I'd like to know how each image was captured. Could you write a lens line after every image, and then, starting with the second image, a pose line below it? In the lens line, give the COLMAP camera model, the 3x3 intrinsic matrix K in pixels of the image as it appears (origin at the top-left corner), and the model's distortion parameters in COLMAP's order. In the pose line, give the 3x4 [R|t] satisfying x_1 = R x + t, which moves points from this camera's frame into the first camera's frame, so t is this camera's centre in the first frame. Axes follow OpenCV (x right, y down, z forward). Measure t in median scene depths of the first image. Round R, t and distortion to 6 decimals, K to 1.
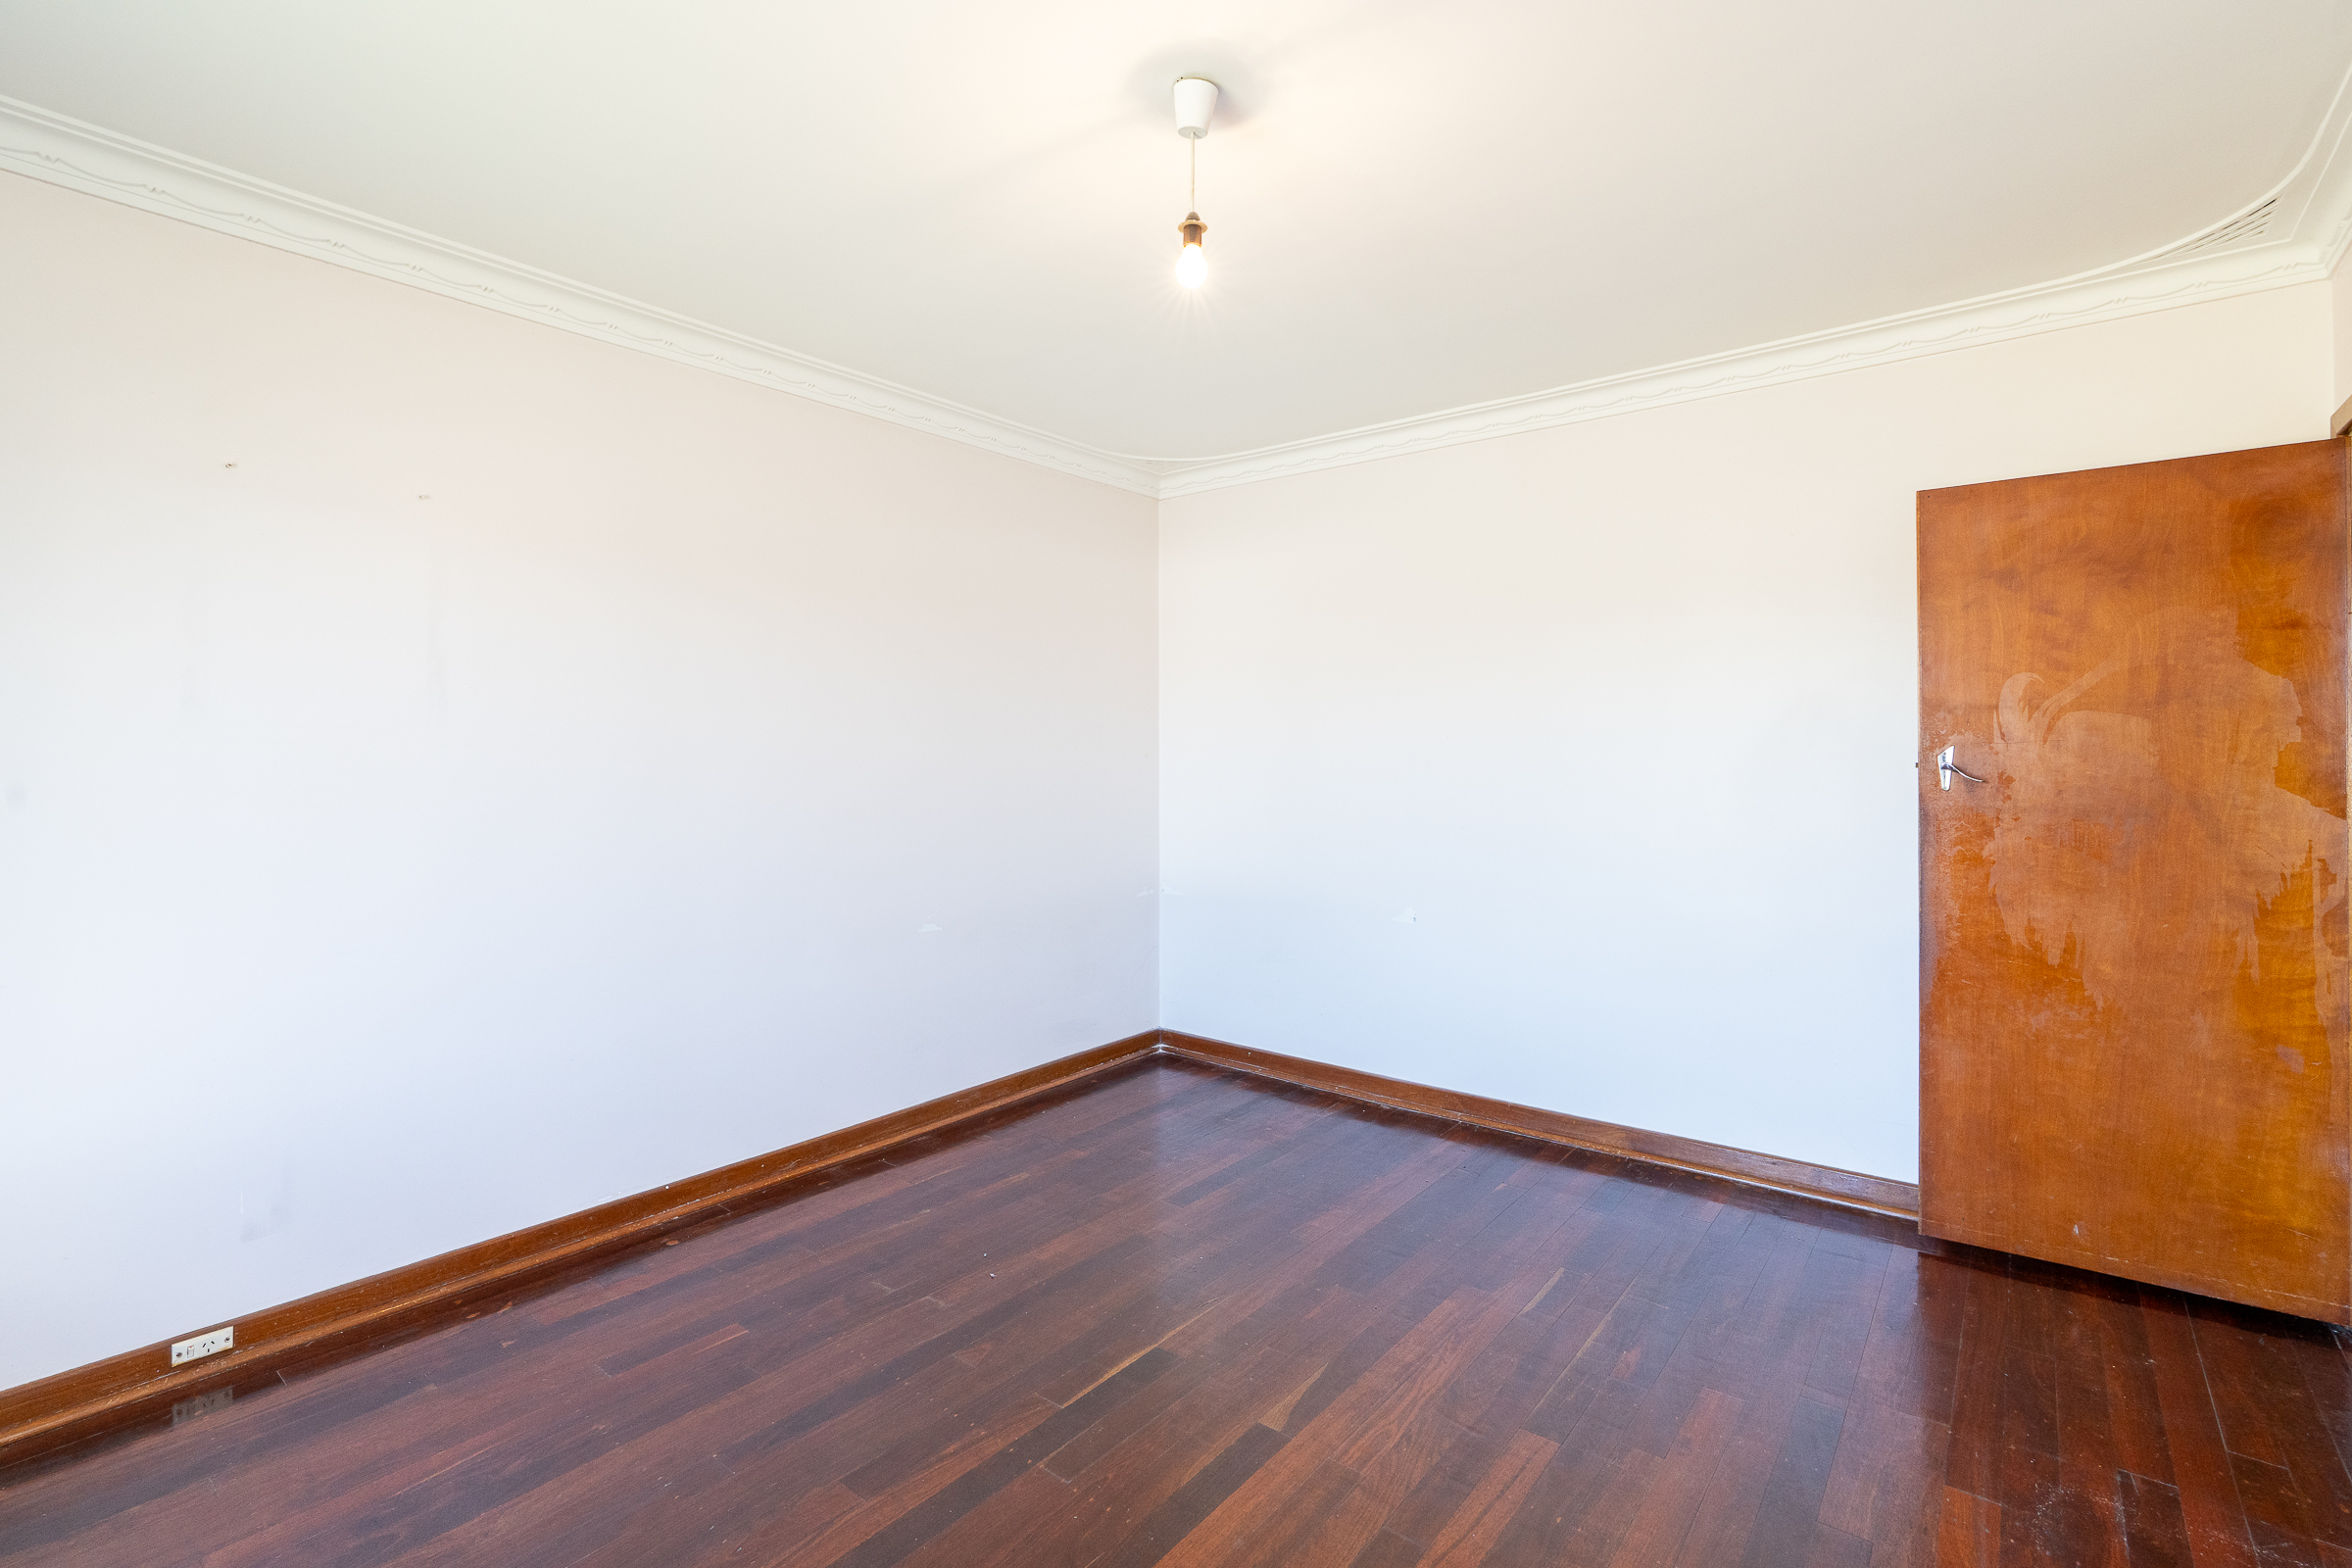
lens RADIAL K [[1072.0, 0, 1185.3], [0, 1072.0, 757.0], [0, 0, 1]] dist [-0.000790, 0.000183]
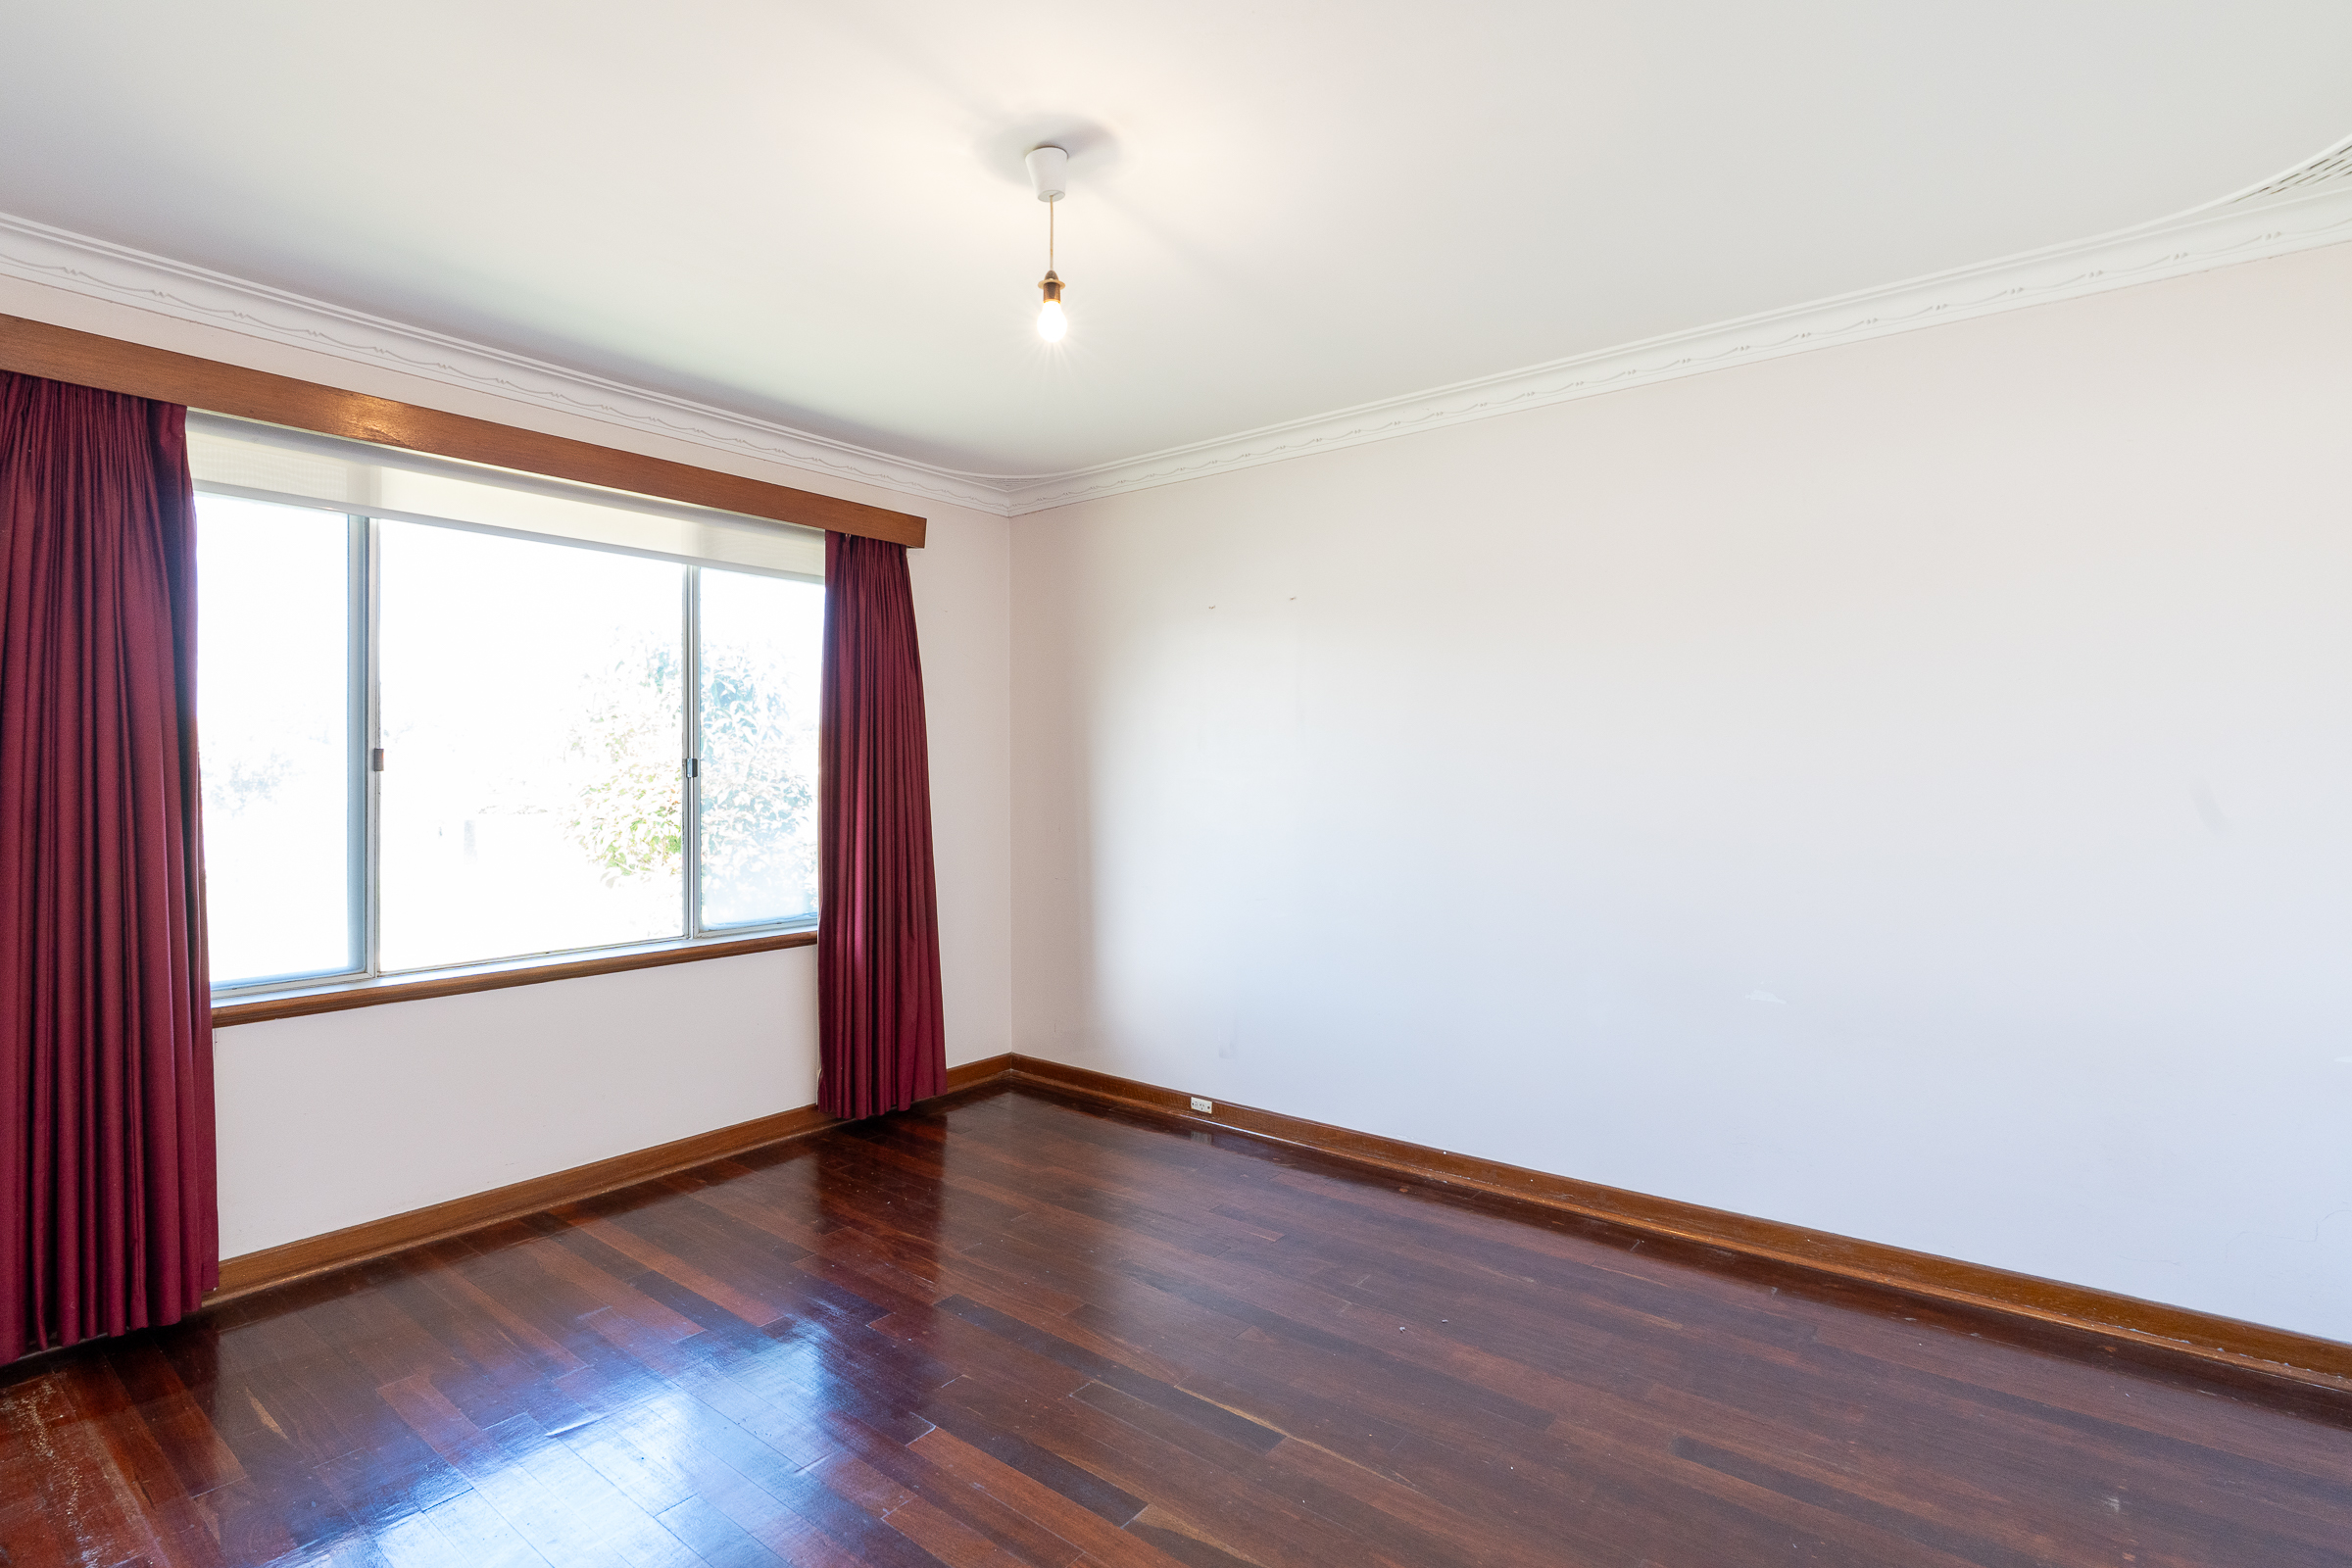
lens RADIAL K [[1122.0, 0, 1176.0], [0, 1122.0, 784.0], [0, 0, 1]] dist [-0.000813, 0.000078]
pose [[0.011530, 0.013291, -0.999845, 0.785148], [-0.000290, 0.999912, 0.013288, -0.010213], [0.999933, 0.000136, 0.011533, 0.773467]]
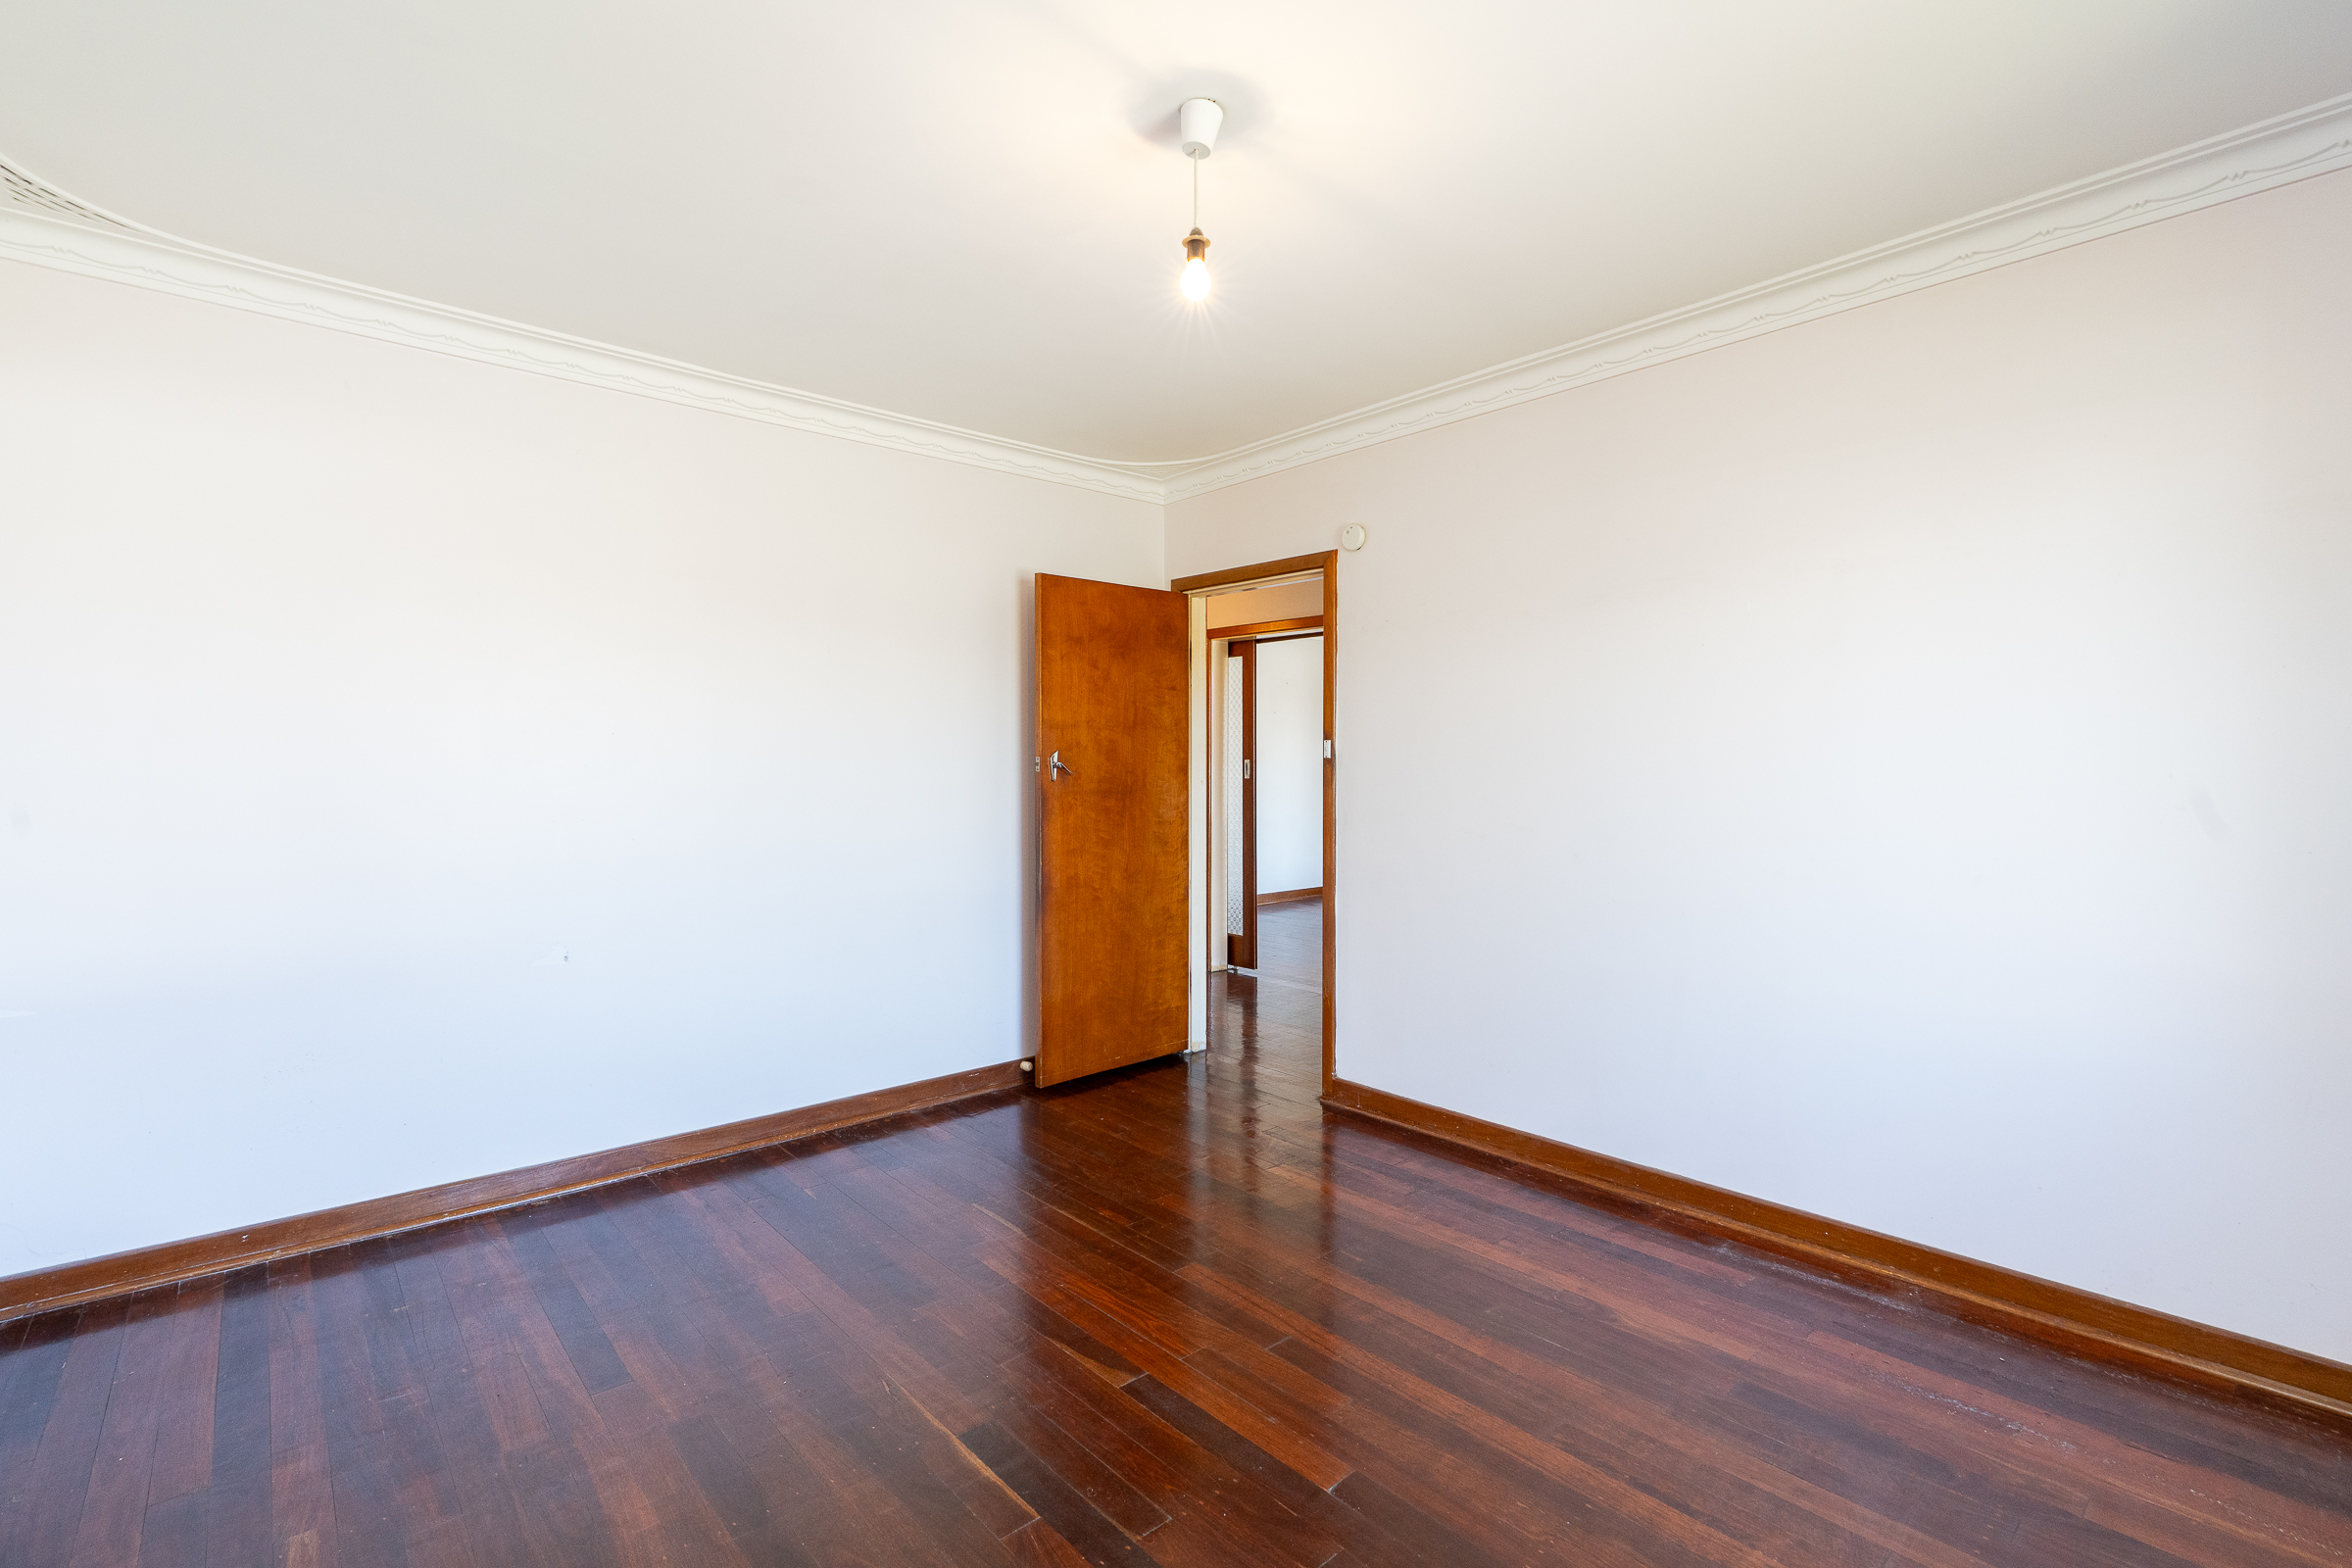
lens RADIAL K [[1084.4, 0, 1176.0], [0, 1084.4, 784.0], [0, 0, 1]] dist [0.000686, 0.000169]
pose [[0.171624, -0.021863, 0.984920, -0.735118], [-0.000329, 0.999752, 0.022250, 0.002042], [-0.985162, -0.004143, 0.171575, 0.583920]]
